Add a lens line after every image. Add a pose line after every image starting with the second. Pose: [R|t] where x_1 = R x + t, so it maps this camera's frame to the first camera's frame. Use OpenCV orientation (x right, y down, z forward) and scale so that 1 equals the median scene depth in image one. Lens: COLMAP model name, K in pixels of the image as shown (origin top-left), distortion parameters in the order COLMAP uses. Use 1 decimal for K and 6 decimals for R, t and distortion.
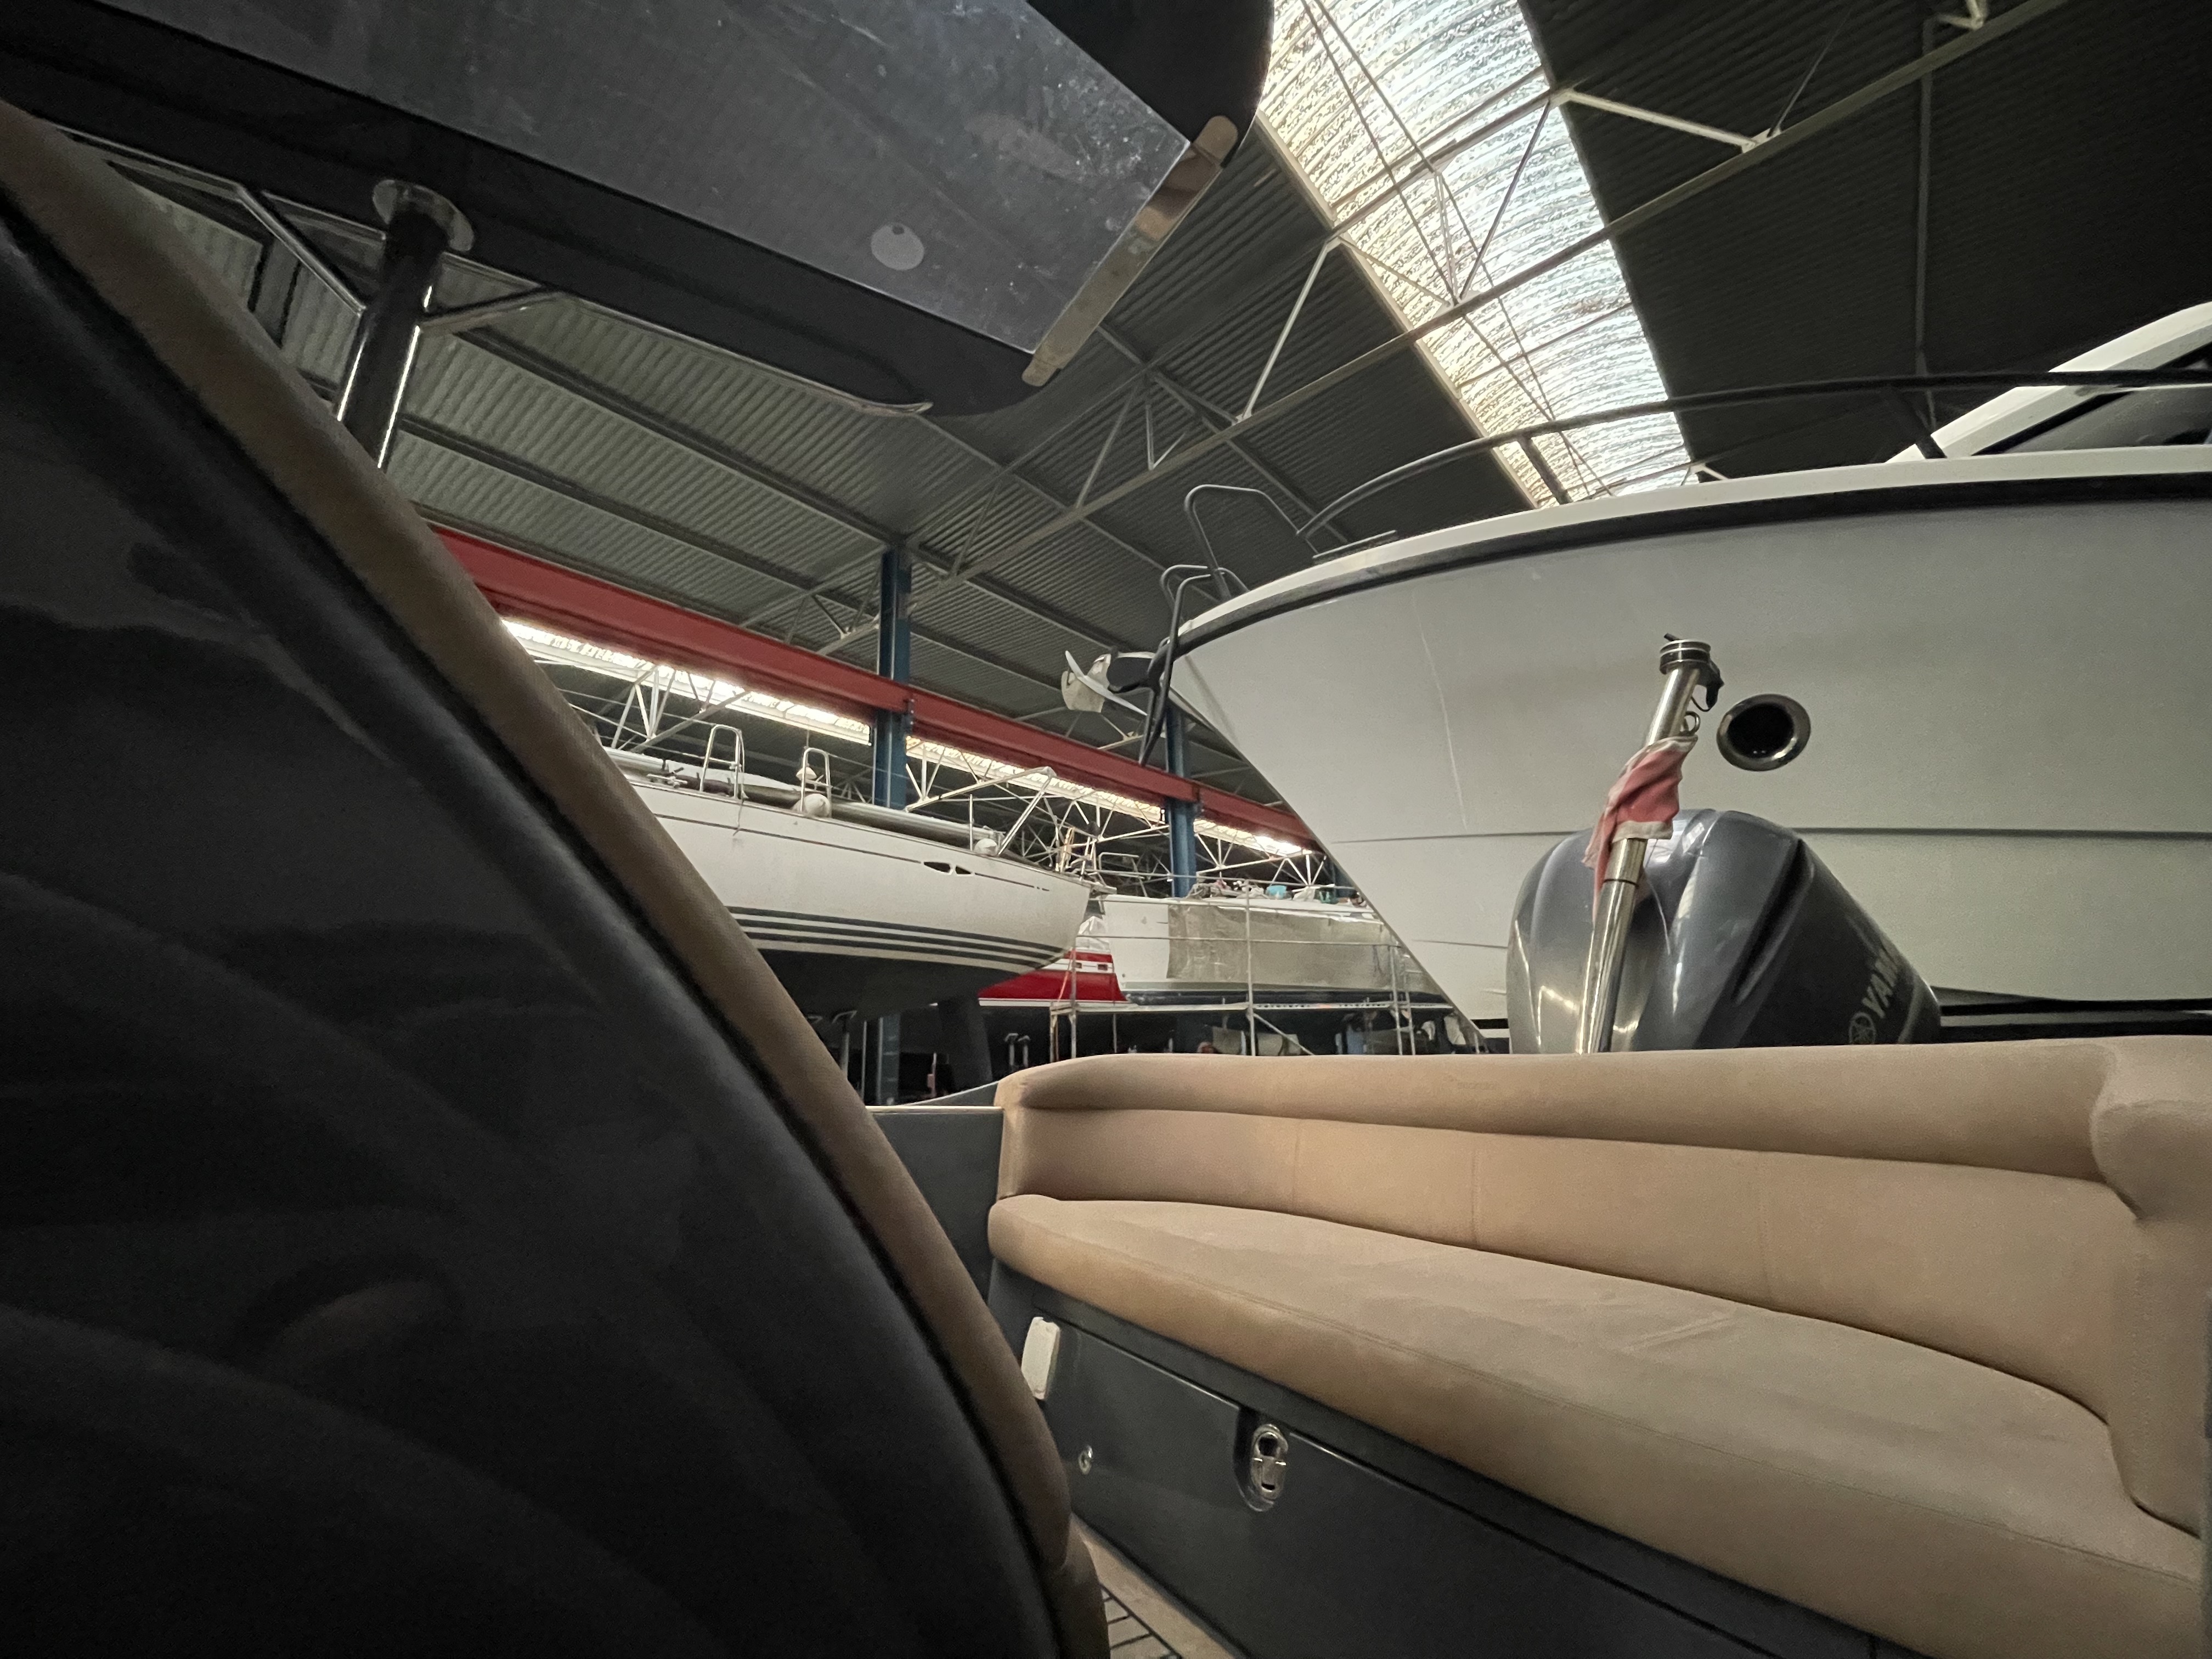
lens RADIAL K [[894.9, 0, 1104.4], [0, 894.9, 831.4], [0, 0, 1]] dist [-0.003578, -0.000306]
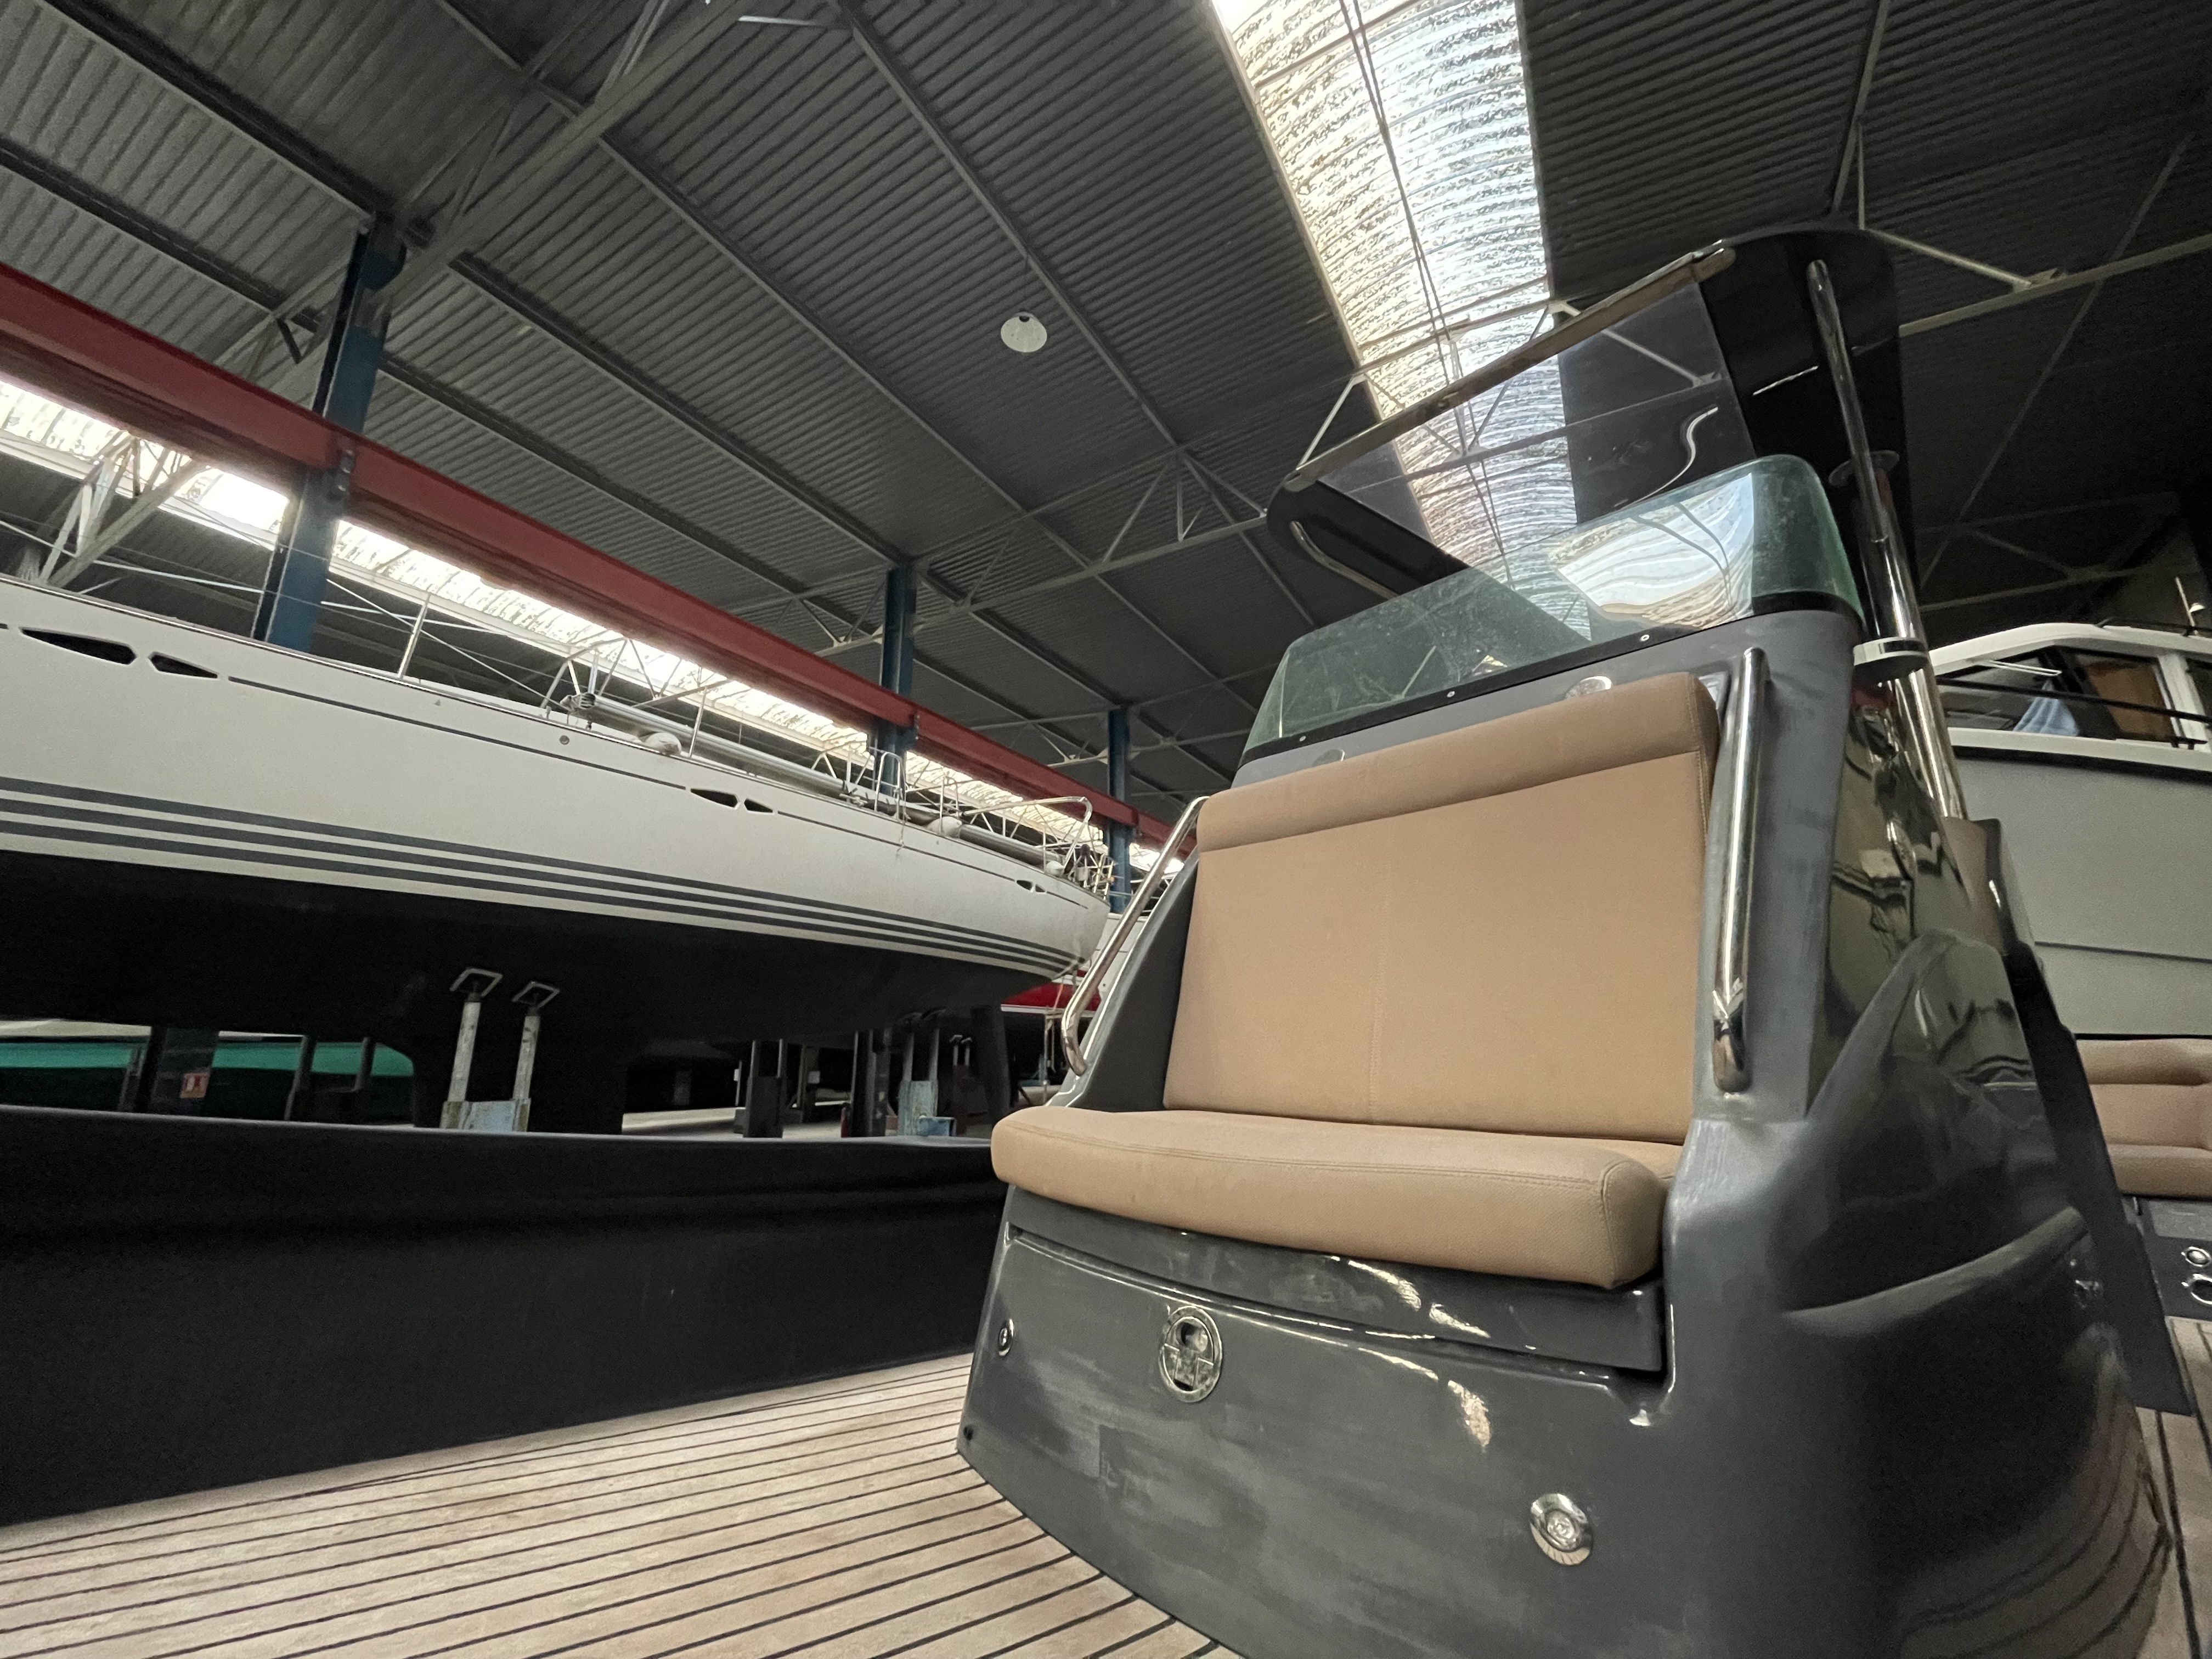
lens RADIAL K [[894.9, 0, 1101.6], [0, 894.9, 830.5], [0, 0, 1]] dist [-0.003578, -0.000306]
pose [[0.981927, 0.073650, 0.174342, -0.180817], [-0.072055, 0.997281, -0.015471, -0.011473], [-0.175008, 0.002629, 0.984564, -0.081305]]
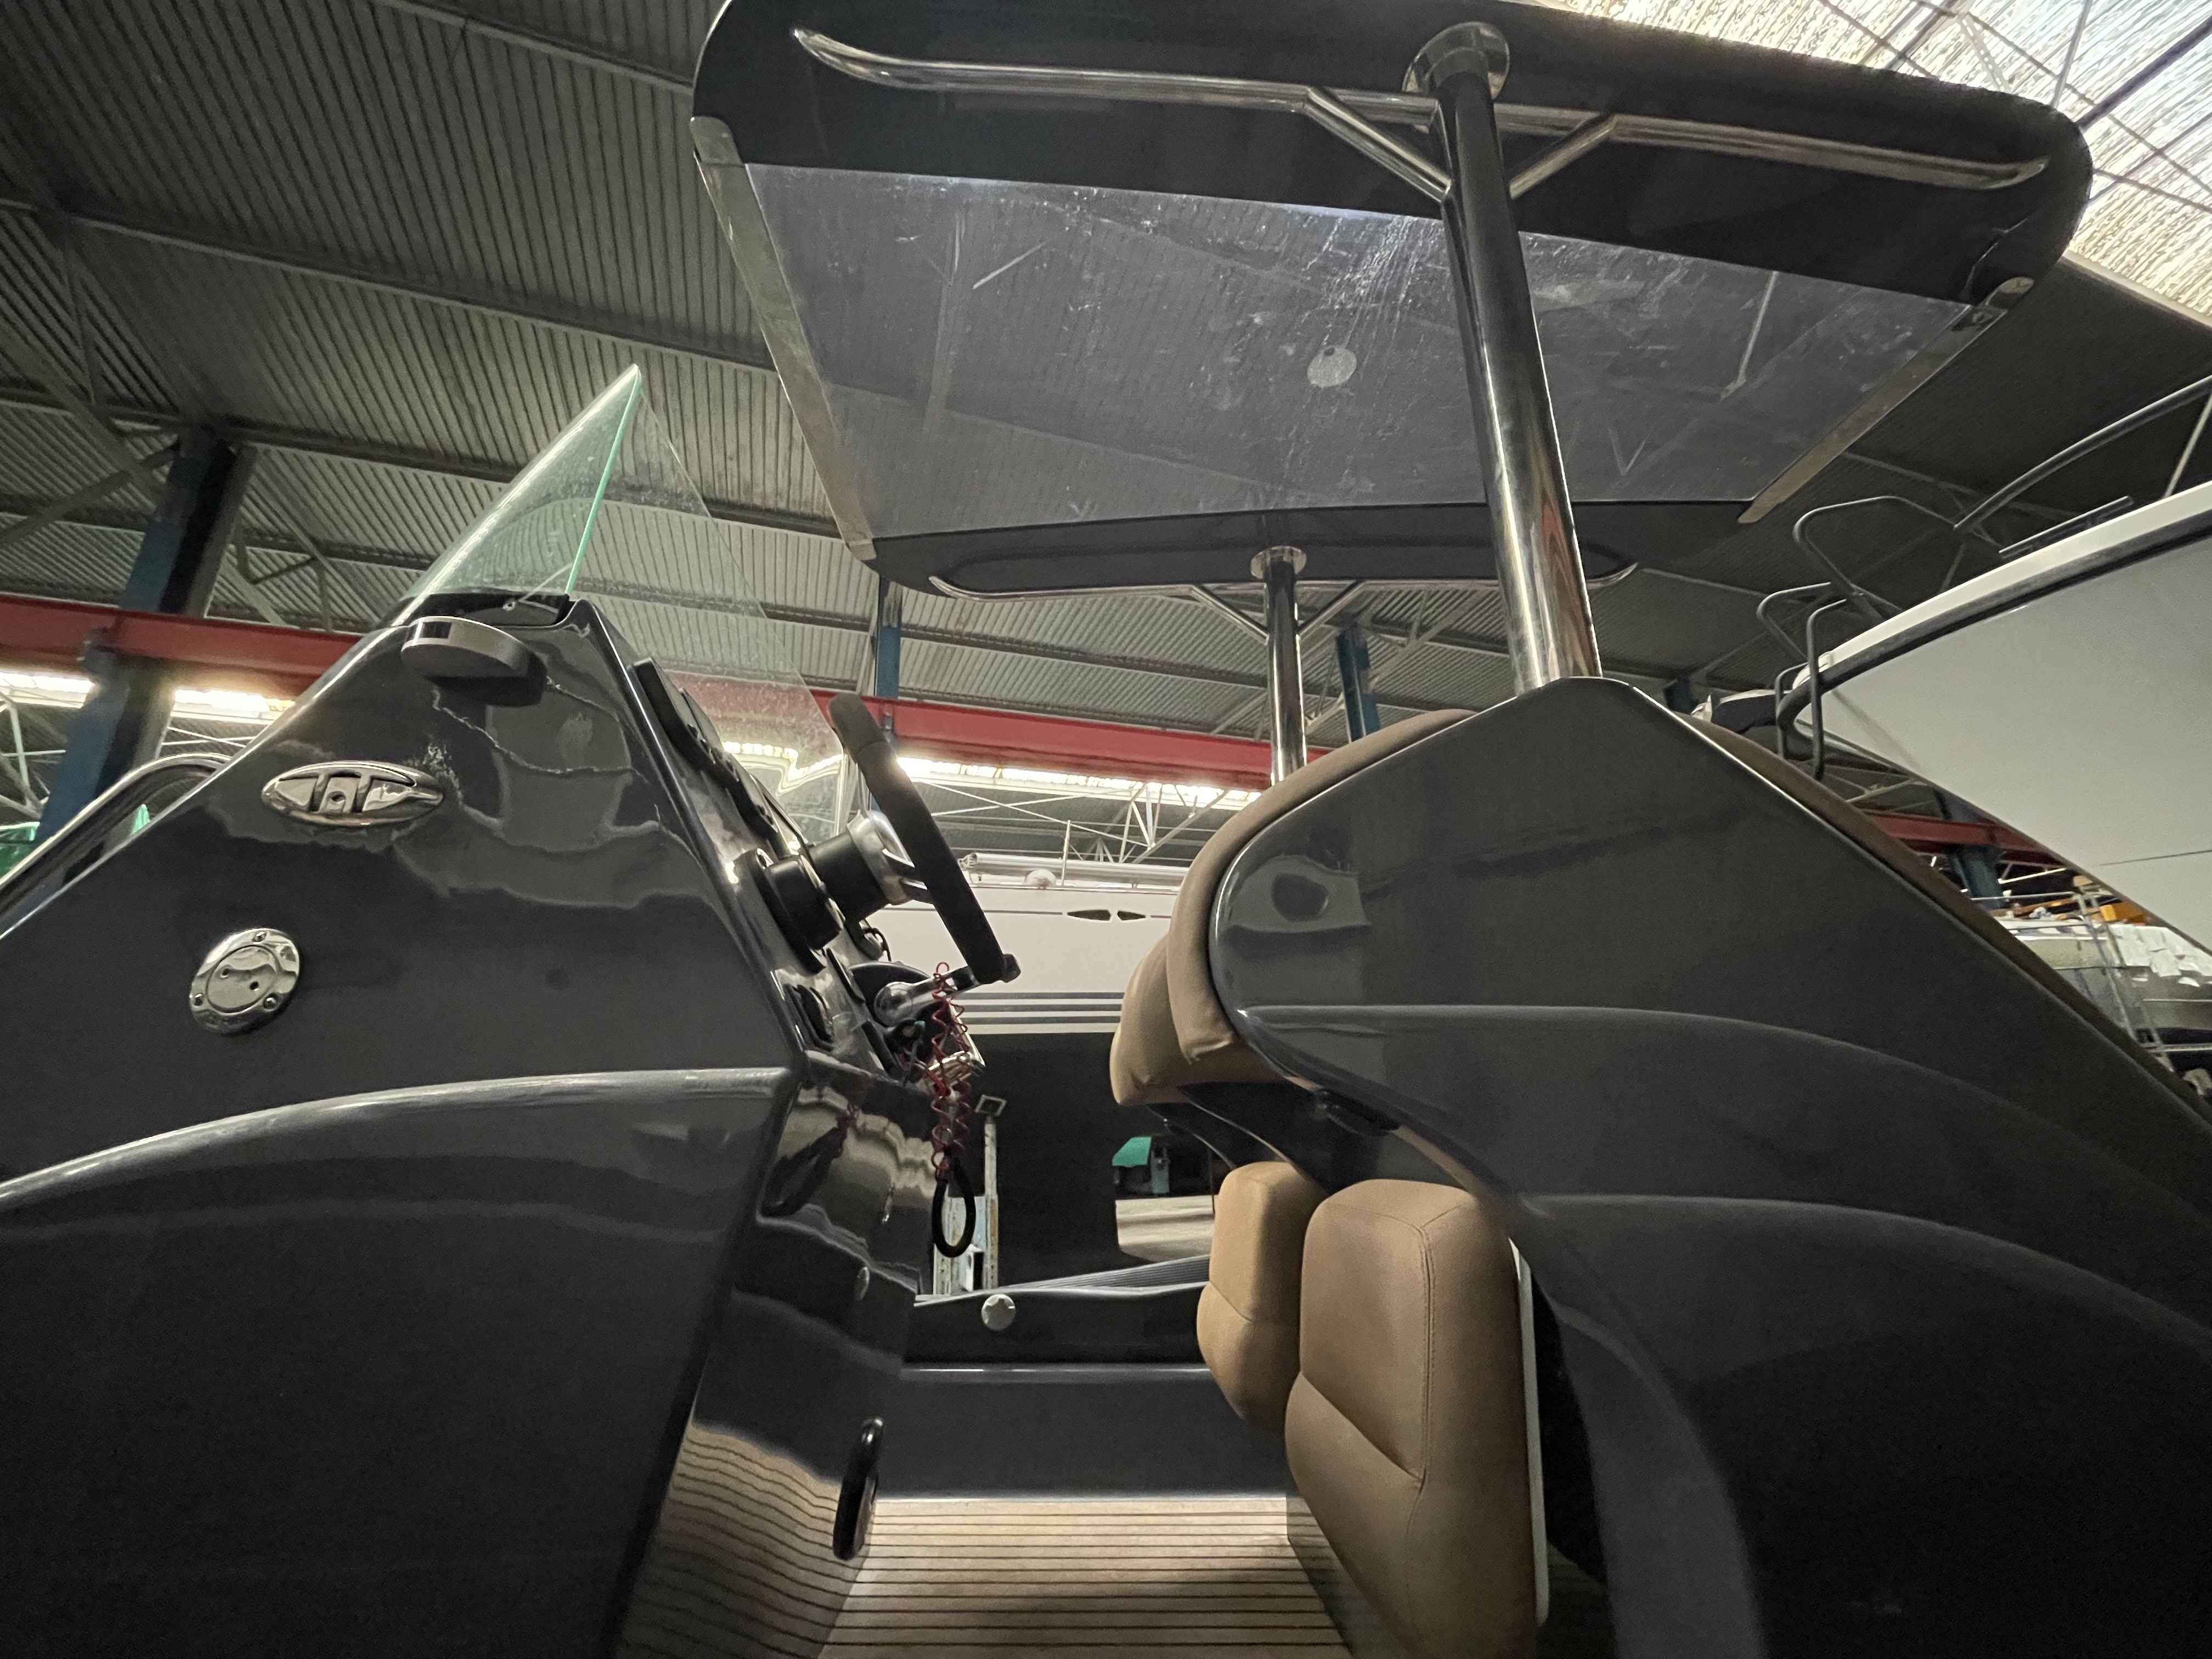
lens RADIAL K [[894.9, 0, 1112.4], [0, 894.9, 838.0], [0, 0, 1]] dist [-0.003578, -0.000306]
pose [[0.872859, -0.164070, -0.459562, -0.038681], [0.132954, 0.986112, -0.099534, -0.012288], [0.469510, 0.025778, 0.882551, -0.041678]]
